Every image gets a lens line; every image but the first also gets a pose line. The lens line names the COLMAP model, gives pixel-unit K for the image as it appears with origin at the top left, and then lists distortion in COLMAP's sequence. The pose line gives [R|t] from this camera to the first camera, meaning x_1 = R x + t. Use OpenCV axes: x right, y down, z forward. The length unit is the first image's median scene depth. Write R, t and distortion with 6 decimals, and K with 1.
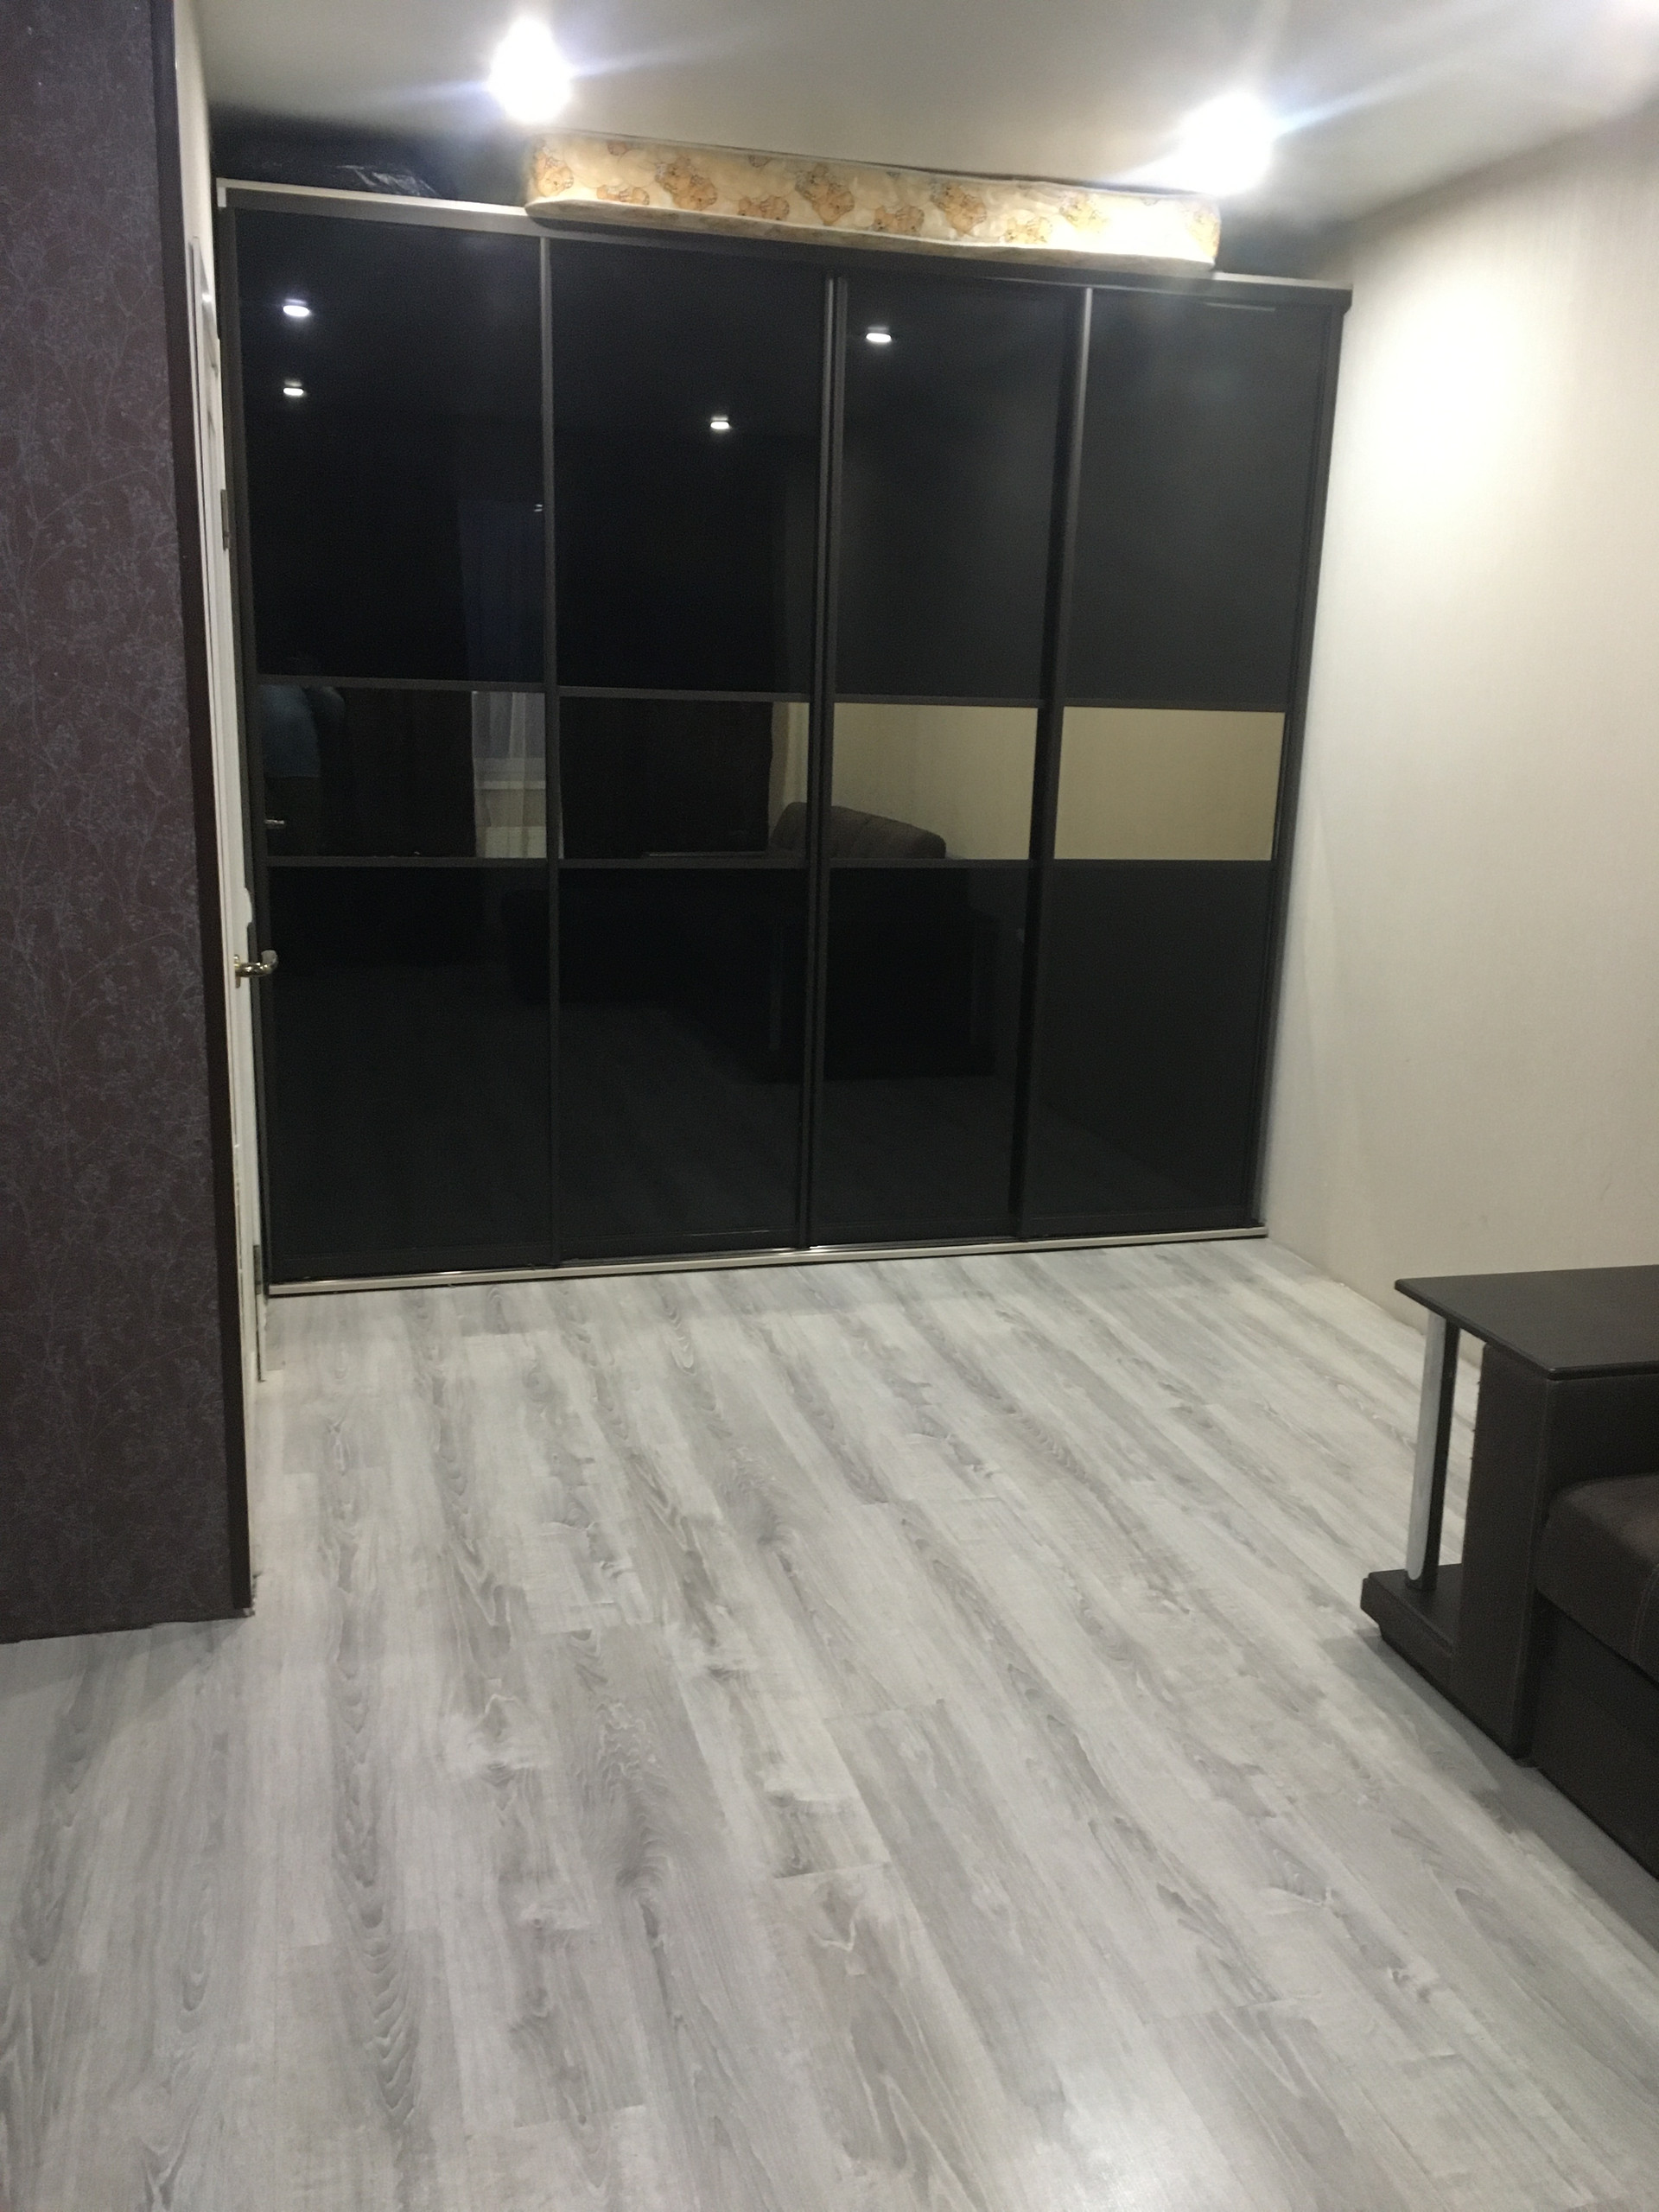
lens RADIAL K [[1902.0, 0, 827.3], [0, 1902.0, 1150.6], [0, 0, 1]] dist [0.089635, -0.119032]
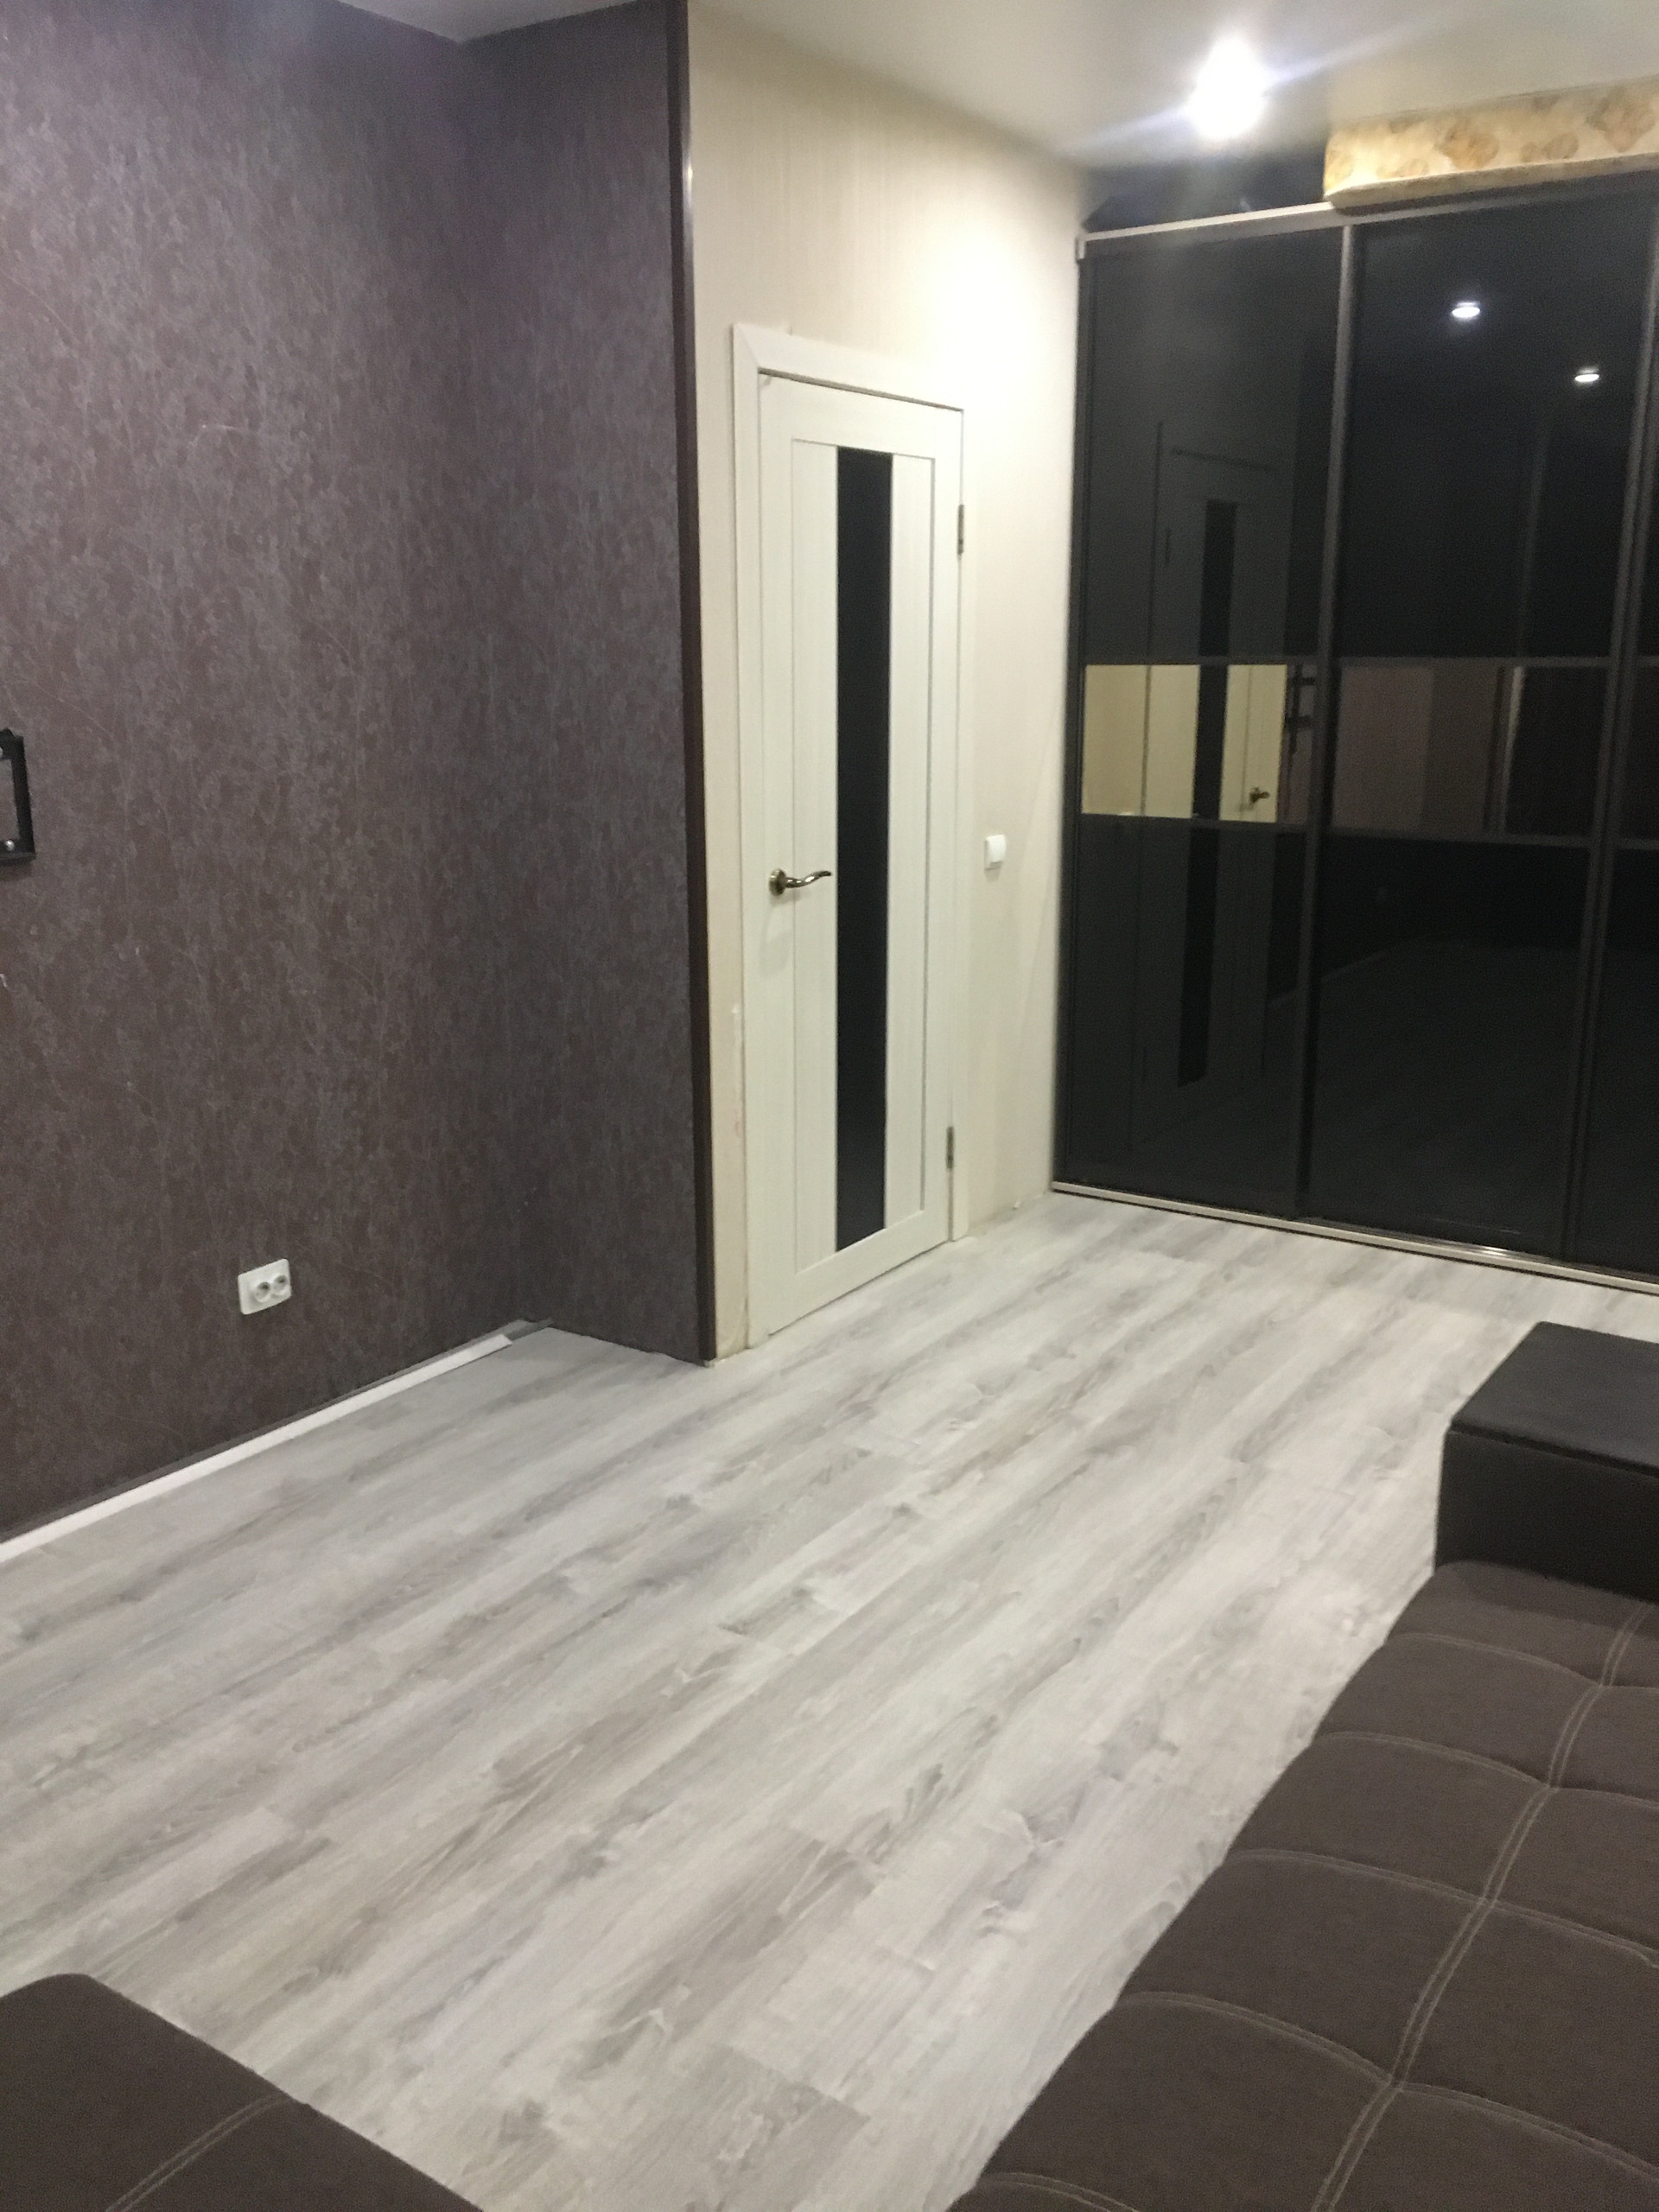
lens RADIAL K [[1902.0, 0, 827.3], [0, 1902.0, 1150.6], [0, 0, 1]] dist [0.089635, -0.119032]
pose [[0.640270, 0.168168, -0.749516, 0.620092], [-0.169368, 0.982634, 0.075791, -0.015702], [0.749246, 0.078417, 0.657634, 0.163028]]
